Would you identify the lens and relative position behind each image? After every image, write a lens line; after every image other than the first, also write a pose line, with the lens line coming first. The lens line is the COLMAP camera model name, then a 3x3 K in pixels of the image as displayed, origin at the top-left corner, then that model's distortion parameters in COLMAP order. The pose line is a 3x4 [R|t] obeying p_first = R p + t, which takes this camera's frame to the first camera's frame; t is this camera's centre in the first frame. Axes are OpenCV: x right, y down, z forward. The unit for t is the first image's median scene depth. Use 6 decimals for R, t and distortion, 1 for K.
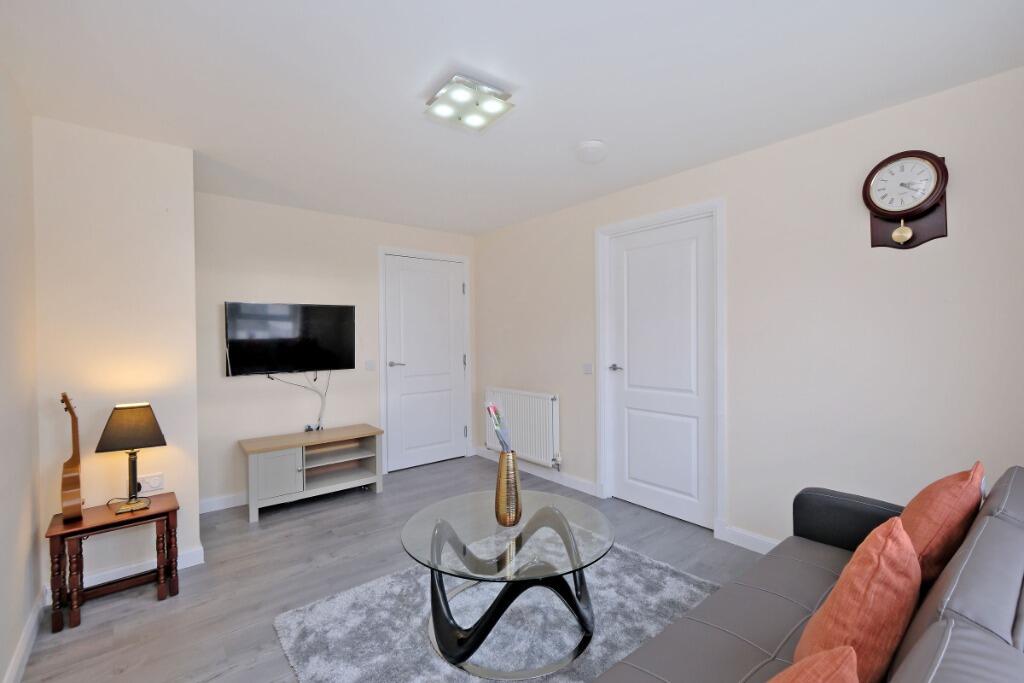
lens RADIAL K [[445.9, 0, 512.0], [0, 445.9, 341.5], [0, 0, 1]] dist [-0.000301, -0.000222]
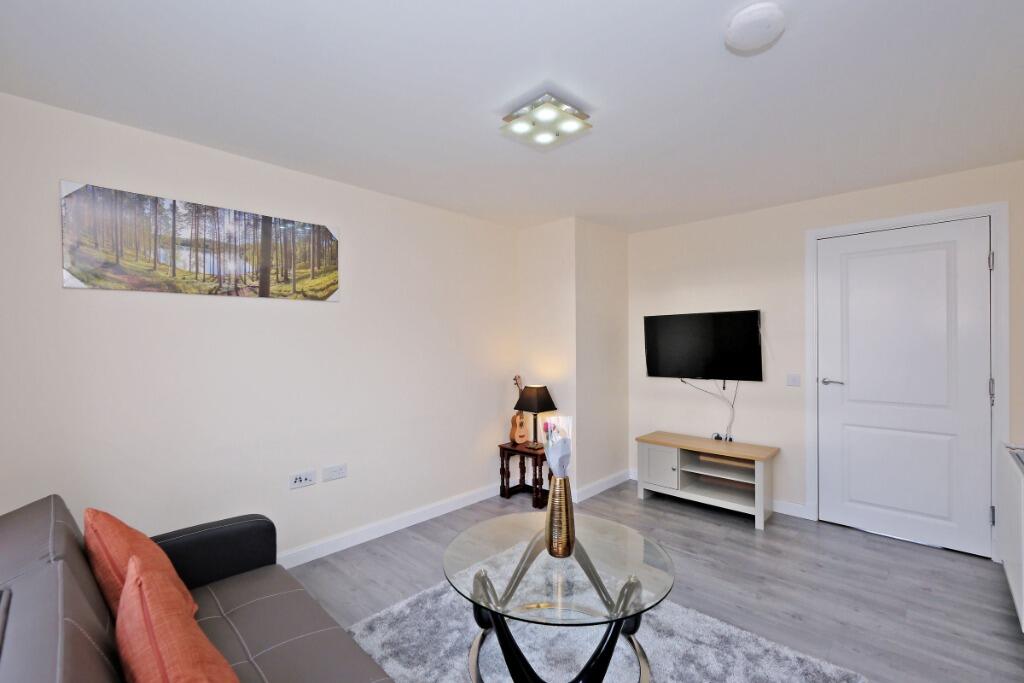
lens RADIAL K [[444.5, 0, 515.3], [0, 444.5, 344.1], [0, 0, 1]] dist [-0.001804, -0.000352]
pose [[0.120095, 0.008390, -0.992727, 0.504692], [-0.008277, 0.999938, 0.007450, -0.016841], [0.992728, 0.007322, 0.120157, 0.456083]]
